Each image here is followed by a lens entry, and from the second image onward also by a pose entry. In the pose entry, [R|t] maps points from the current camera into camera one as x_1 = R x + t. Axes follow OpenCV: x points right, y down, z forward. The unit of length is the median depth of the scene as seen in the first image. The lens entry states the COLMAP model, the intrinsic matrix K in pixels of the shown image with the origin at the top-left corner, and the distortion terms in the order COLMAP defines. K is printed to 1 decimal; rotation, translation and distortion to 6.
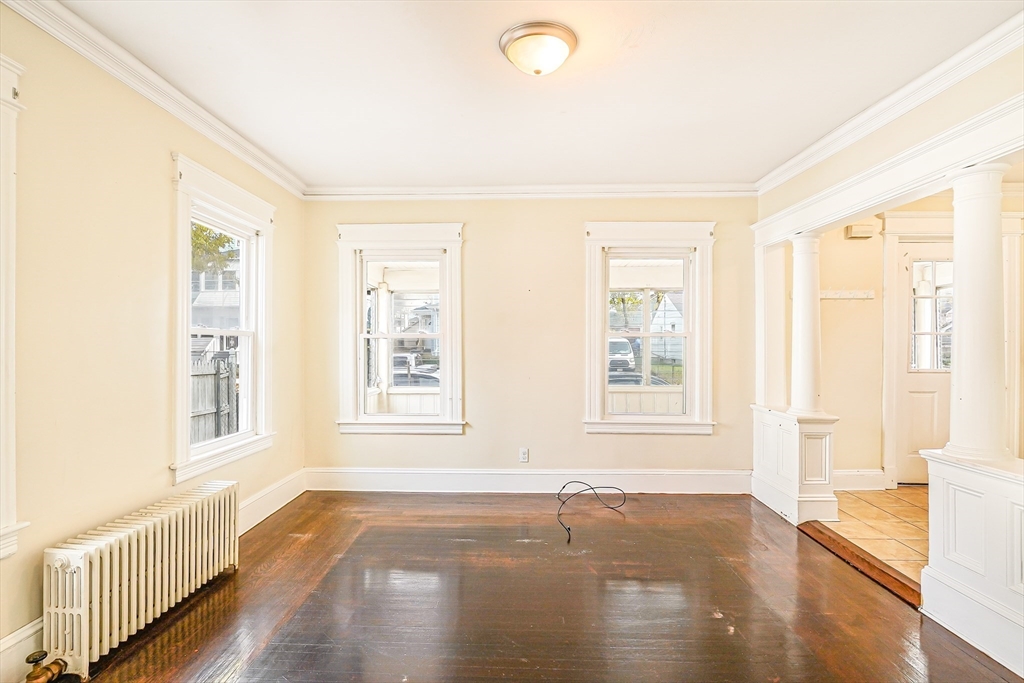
lens RADIAL K [[504.3, 0, 514.8], [0, 504.3, 348.2], [0, 0, 1]] dist [0.017147, -0.010468]
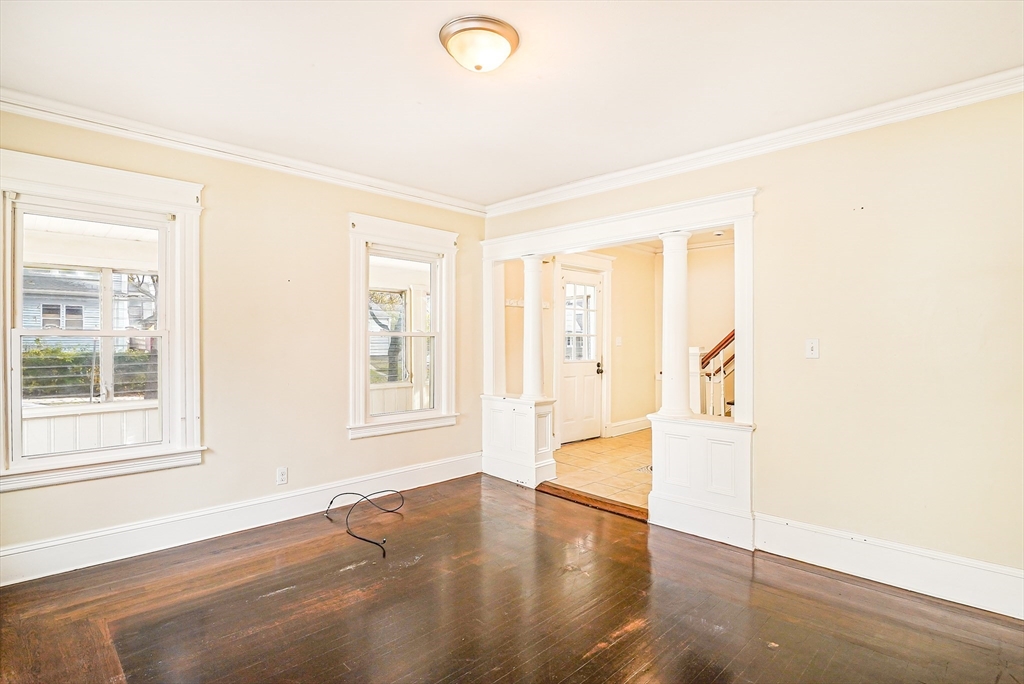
lens RADIAL K [[504.3, 0, 496.6], [0, 504.3, 344.8], [0, 0, 1]] dist [0.017147, -0.010468]
pose [[0.713937, -0.005745, 0.700186, -0.324104], [0.008263, 0.999966, -0.000220, -0.003957], [-0.700161, 0.005943, 0.713960, 0.147717]]
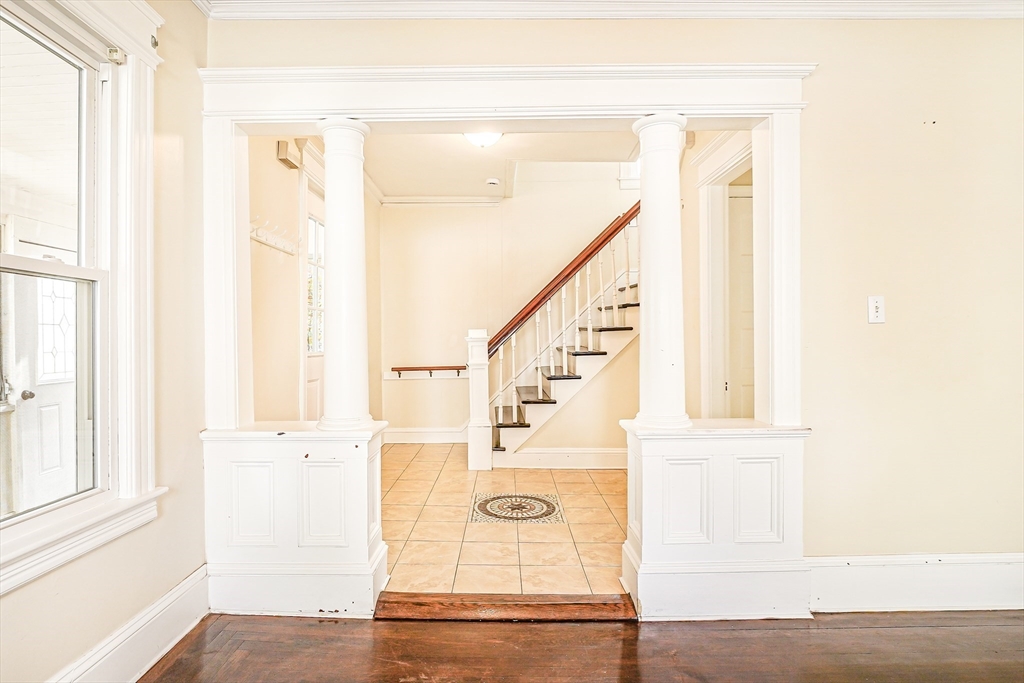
lens RADIAL K [[557.8, 0, 486.9], [0, 557.8, 341.0], [0, 0, 1]] dist [0.003996, -0.000819]
pose [[0.007213, -0.005808, 0.999957, -0.075137], [0.020458, 0.999775, 0.005659, 0.024903], [-0.999765, 0.020416, 0.007331, 0.727090]]
